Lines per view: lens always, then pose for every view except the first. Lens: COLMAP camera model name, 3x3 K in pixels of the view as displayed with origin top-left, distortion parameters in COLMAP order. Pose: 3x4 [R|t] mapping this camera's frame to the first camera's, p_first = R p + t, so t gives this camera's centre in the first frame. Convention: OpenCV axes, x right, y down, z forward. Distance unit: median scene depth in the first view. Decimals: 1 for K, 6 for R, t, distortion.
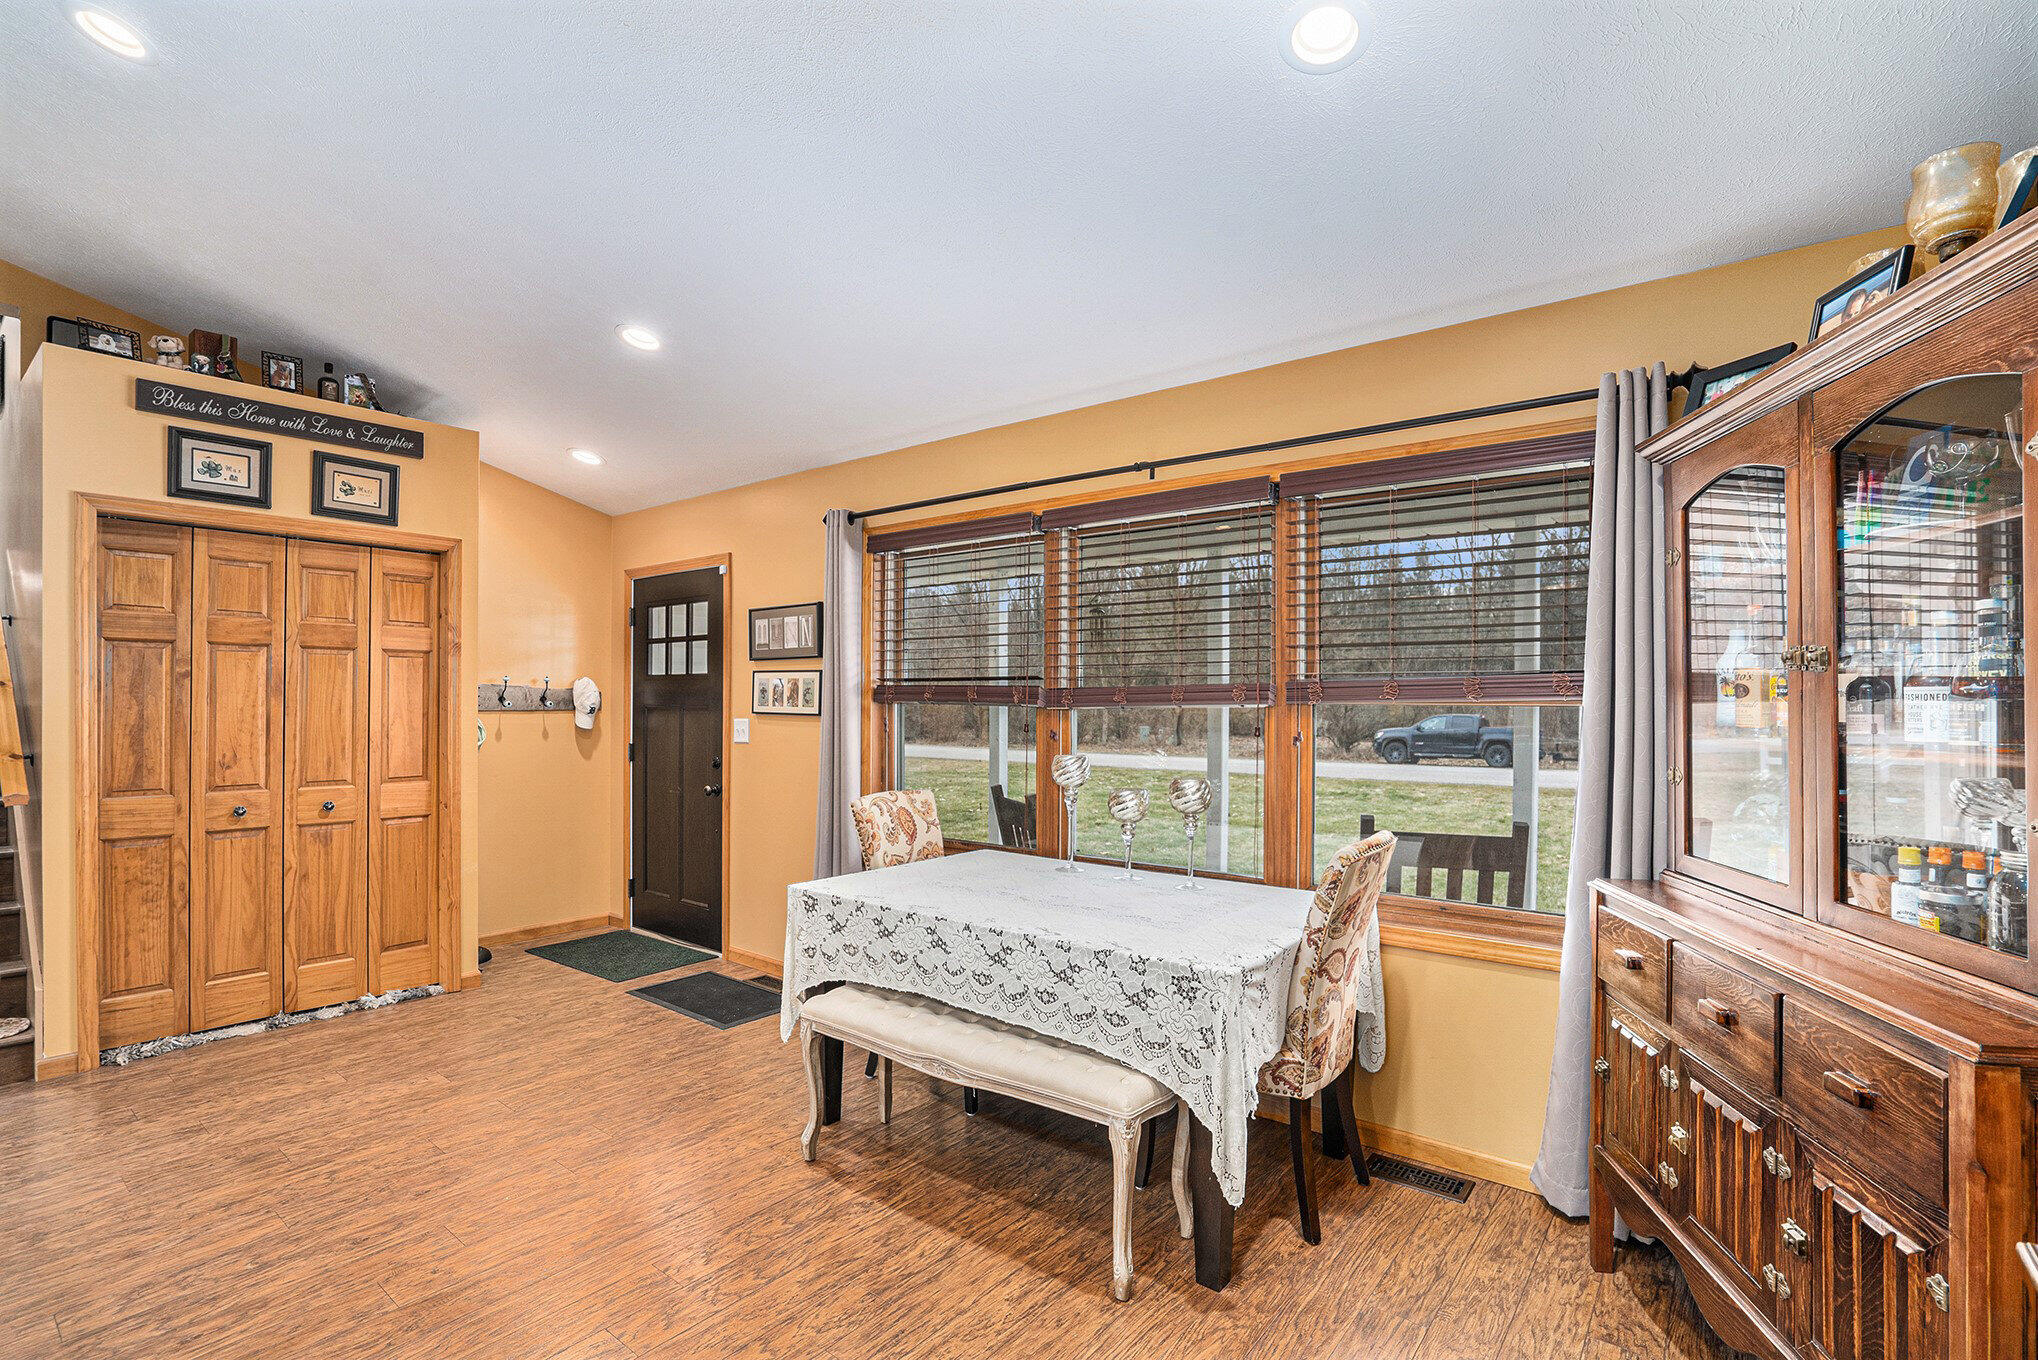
lens RADIAL K [[954.2, 0, 1001.6], [0, 954.2, 689.2], [0, 0, 1]] dist [-0.022976, 0.002446]
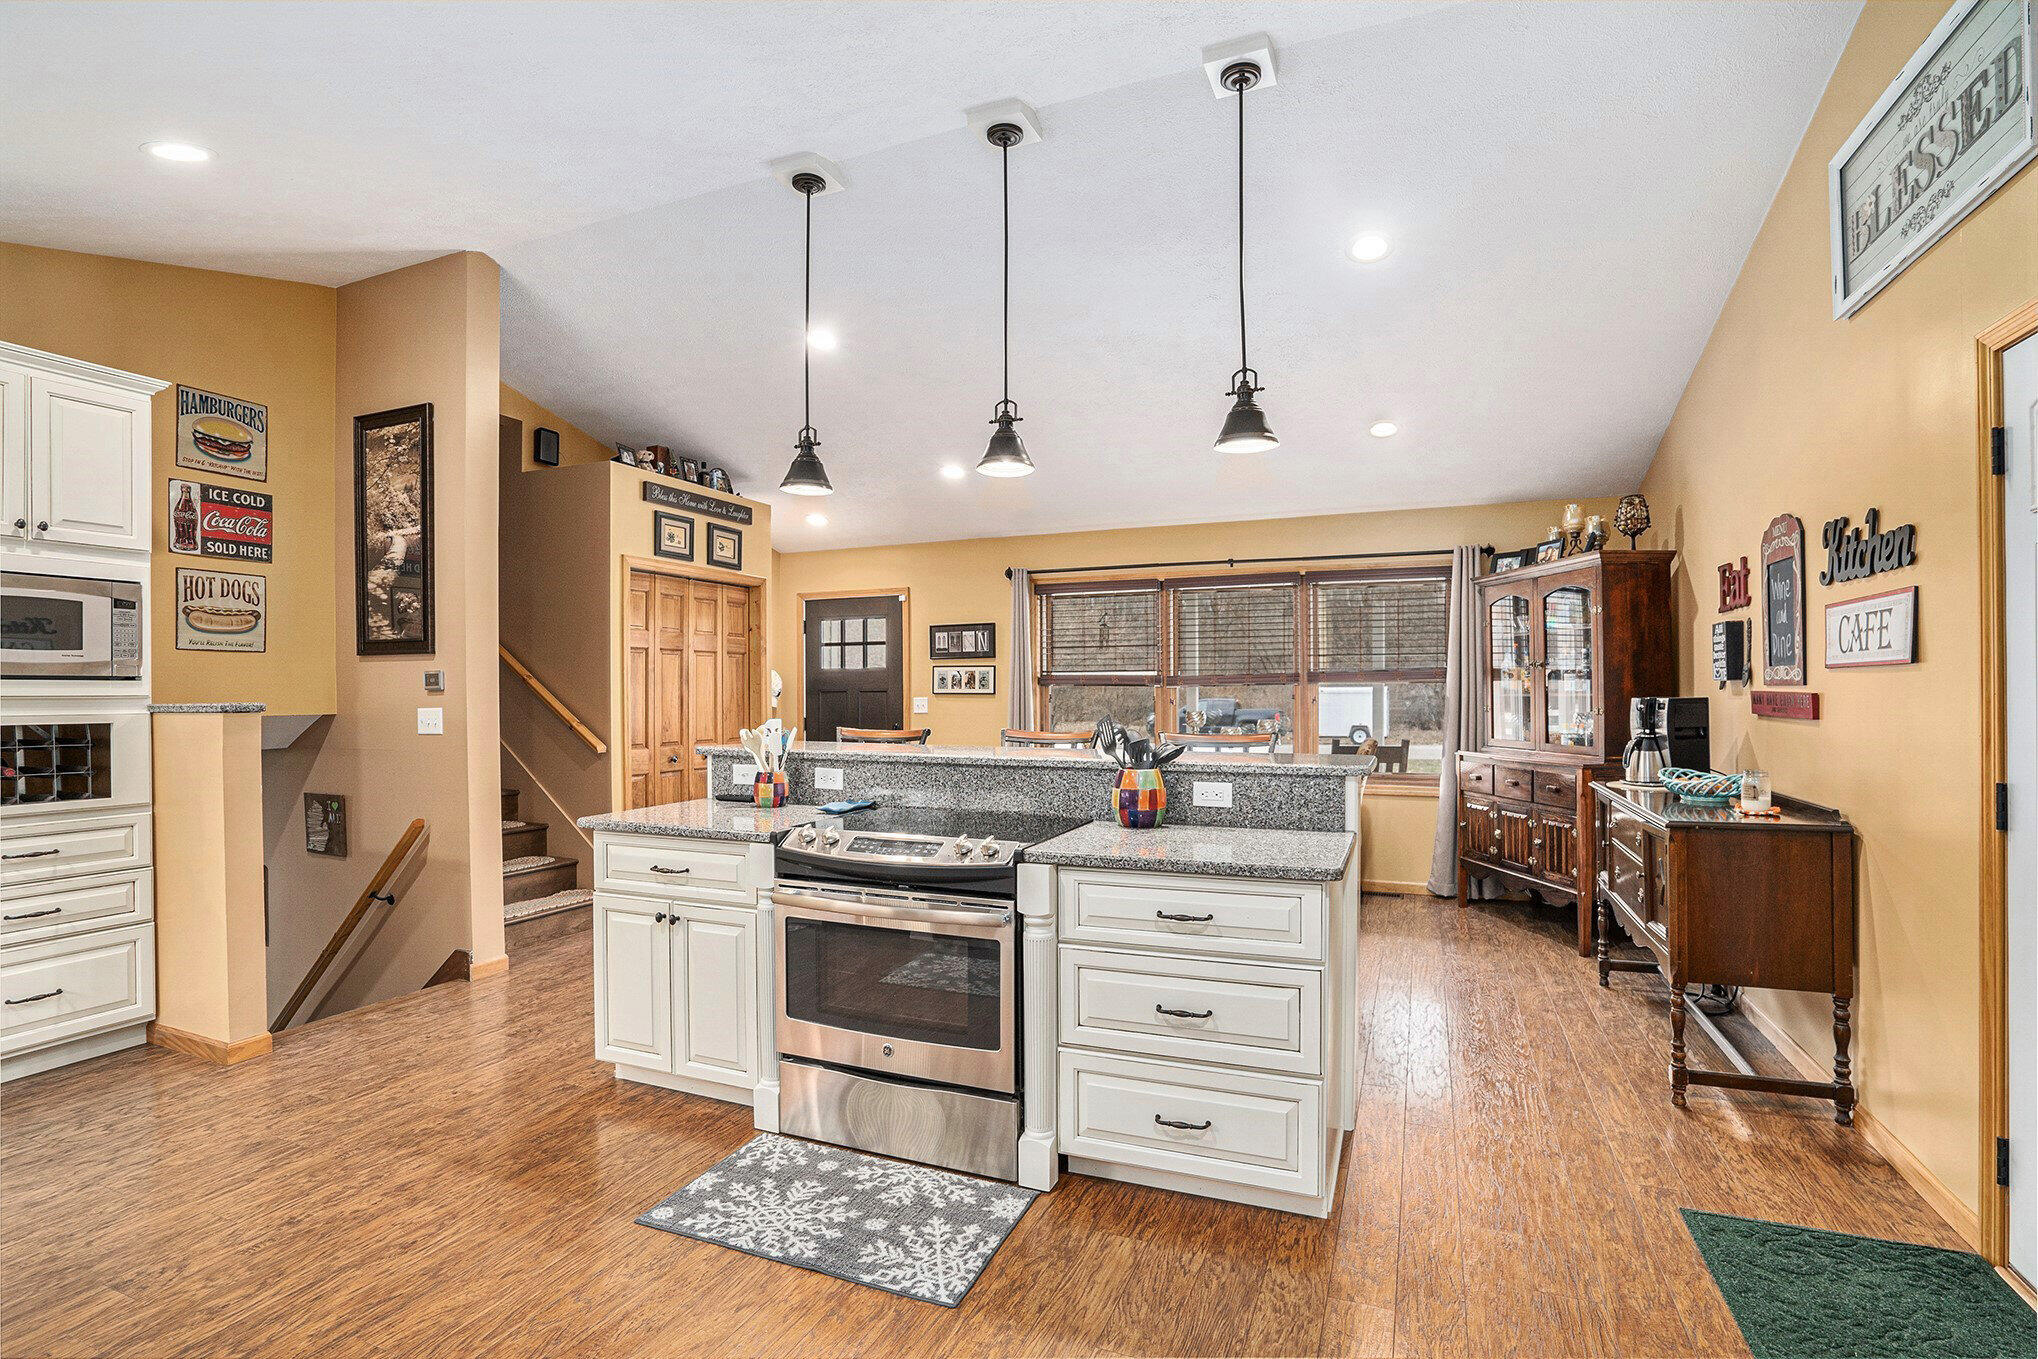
lens RADIAL K [[954.2, 0, 1033.8], [0, 954.2, 683.8], [0, 0, 1]] dist [-0.022976, 0.002446]
pose [[0.959692, -0.006348, 0.280983, -0.633282], [0.004941, 0.999971, 0.005713, 0.001528], [-0.281011, -0.004094, 0.959696, -0.601641]]
